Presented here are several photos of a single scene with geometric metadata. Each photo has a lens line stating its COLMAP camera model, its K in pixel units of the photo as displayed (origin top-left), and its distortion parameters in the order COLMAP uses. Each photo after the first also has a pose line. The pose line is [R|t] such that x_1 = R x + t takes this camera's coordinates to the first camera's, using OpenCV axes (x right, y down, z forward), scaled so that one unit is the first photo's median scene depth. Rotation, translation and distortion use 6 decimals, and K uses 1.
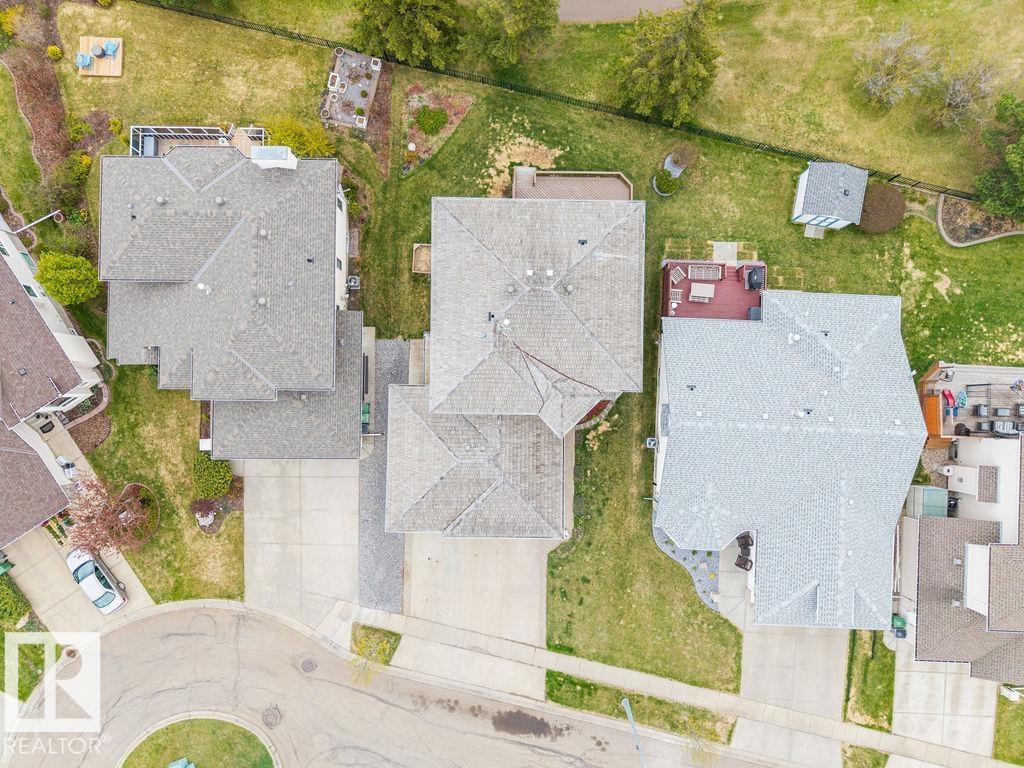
lens RADIAL K [[688.5, 0, 512.0], [0, 688.5, 384.0], [0, 0, 1]] dist [0.008774, -0.004299]
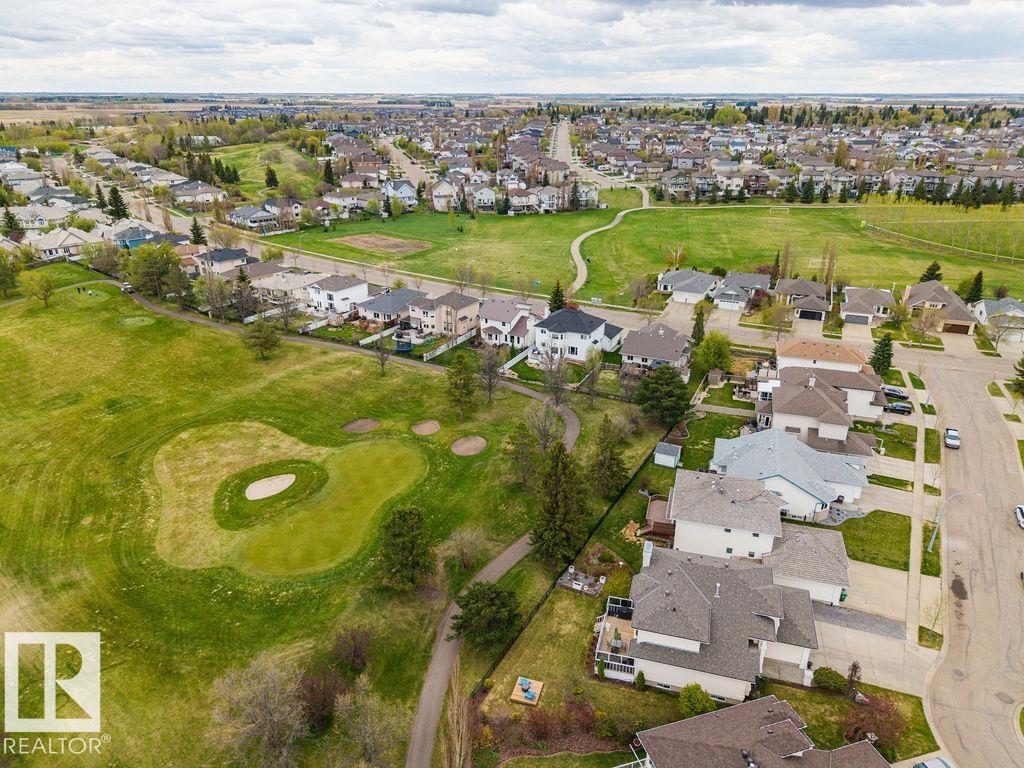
lens RADIAL K [[688.5, 0, 512.0], [0, 688.5, 384.0], [0, 0, 1]] dist [0.008774, -0.004299]
pose [[0.271267, -0.385695, 0.881847, -1.638484], [0.962333, 0.125980, -0.240925, -0.241327], [-0.018171, 0.913985, 0.405341, -0.163878]]
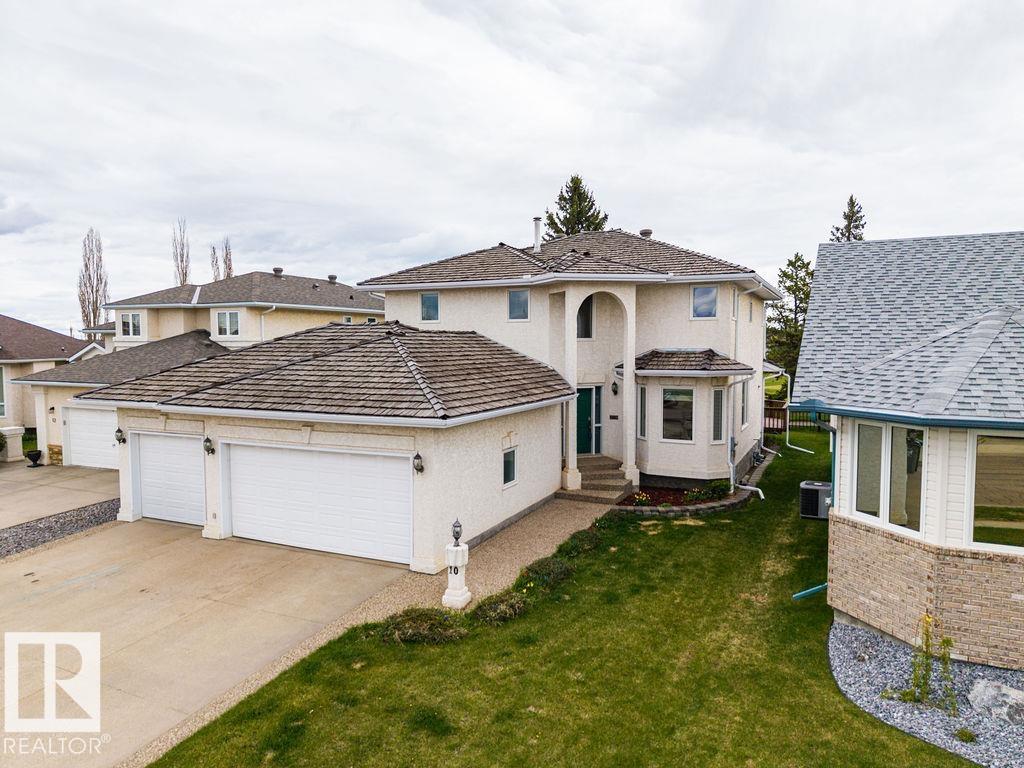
lens RADIAL K [[688.5, 0, 512.0], [0, 688.5, 384.0], [0, 0, 1]] dist [0.008774, -0.004299]
pose [[0.907644, 0.013102, -0.419535, 0.201625], [-0.419292, 0.074474, -0.904792, 0.433412], [0.019390, 0.997137, 0.073090, 0.891838]]
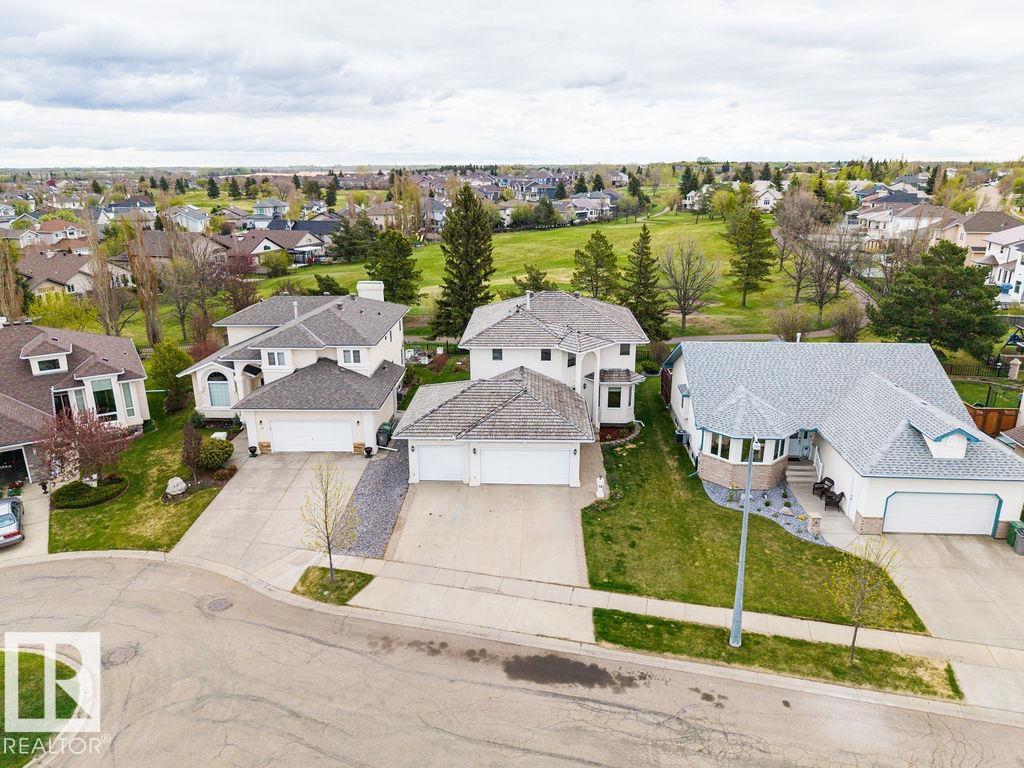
lens RADIAL K [[688.5, 0, 512.0], [0, 688.5, 384.0], [0, 0, 1]] dist [0.008774, -0.004299]
pose [[0.999624, -0.008797, -0.025976, -0.005818], [-0.021857, 0.316537, -0.948328, 0.943636], [0.016564, 0.948539, 0.316226, 0.608826]]
